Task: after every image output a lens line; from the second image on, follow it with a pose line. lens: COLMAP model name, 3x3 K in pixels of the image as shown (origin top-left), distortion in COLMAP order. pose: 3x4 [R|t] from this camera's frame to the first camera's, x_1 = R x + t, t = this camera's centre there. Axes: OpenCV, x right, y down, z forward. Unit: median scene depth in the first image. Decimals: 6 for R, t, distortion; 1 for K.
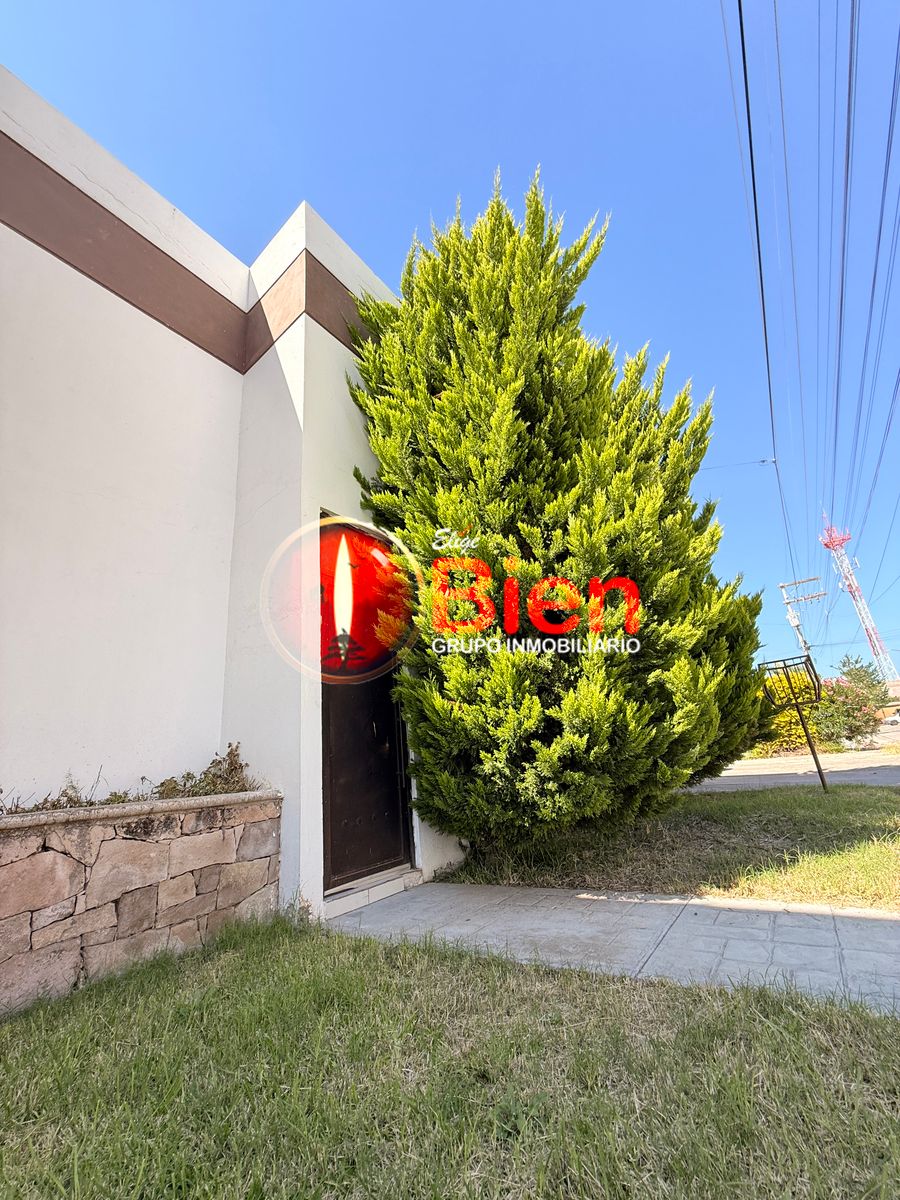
lens RADIAL K [[478.2, 0, 452.4], [0, 478.2, 602.2], [0, 0, 1]] dist [0.000427, 0.000067]
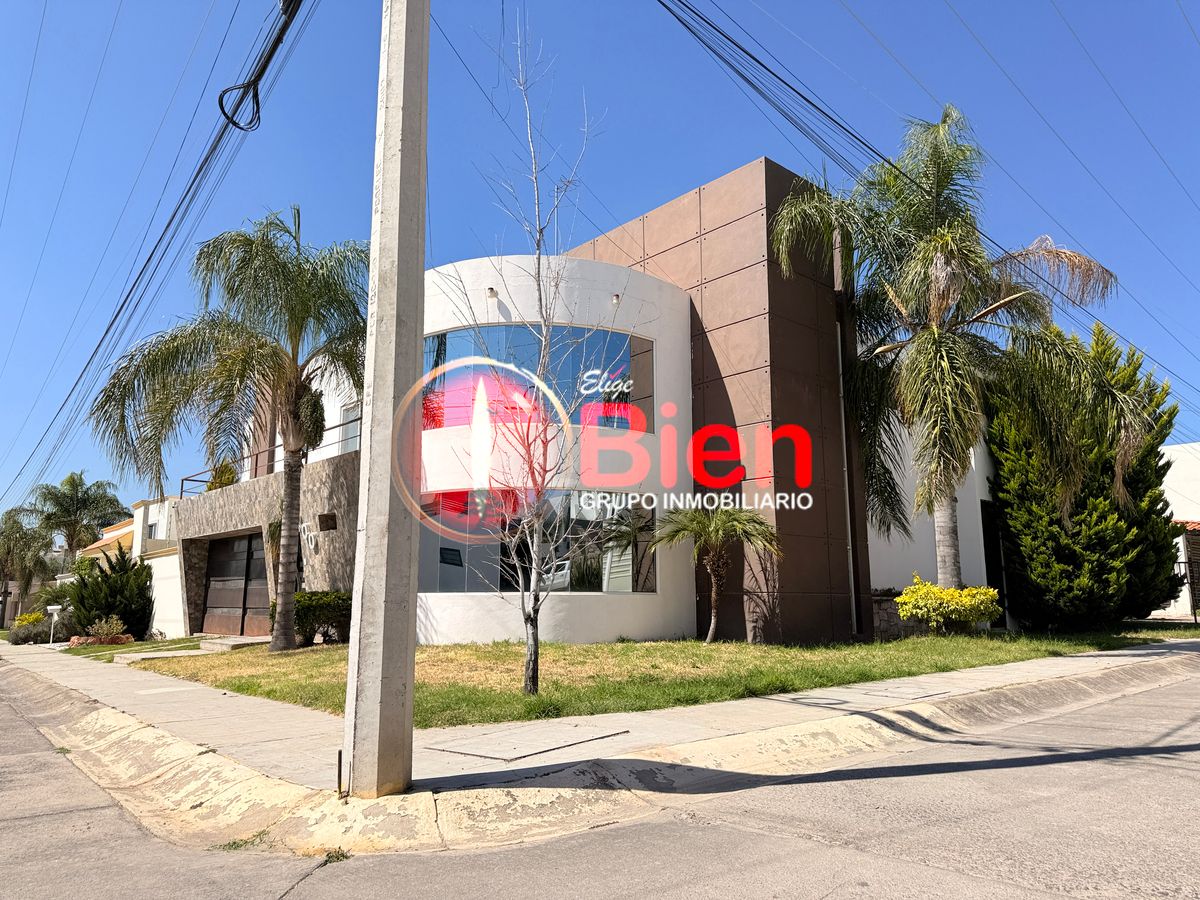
lens RADIAL K [[837.9, 0, 600.0], [0, 837.9, 450.0], [0, 0, 1]] dist [-0.001897, -0.000698]
pose [[0.979007, 0.070654, -0.191190, -1.957587], [-0.038974, 0.985581, 0.164652, -1.528404], [0.200067, -0.153744, 0.967645, -5.182207]]
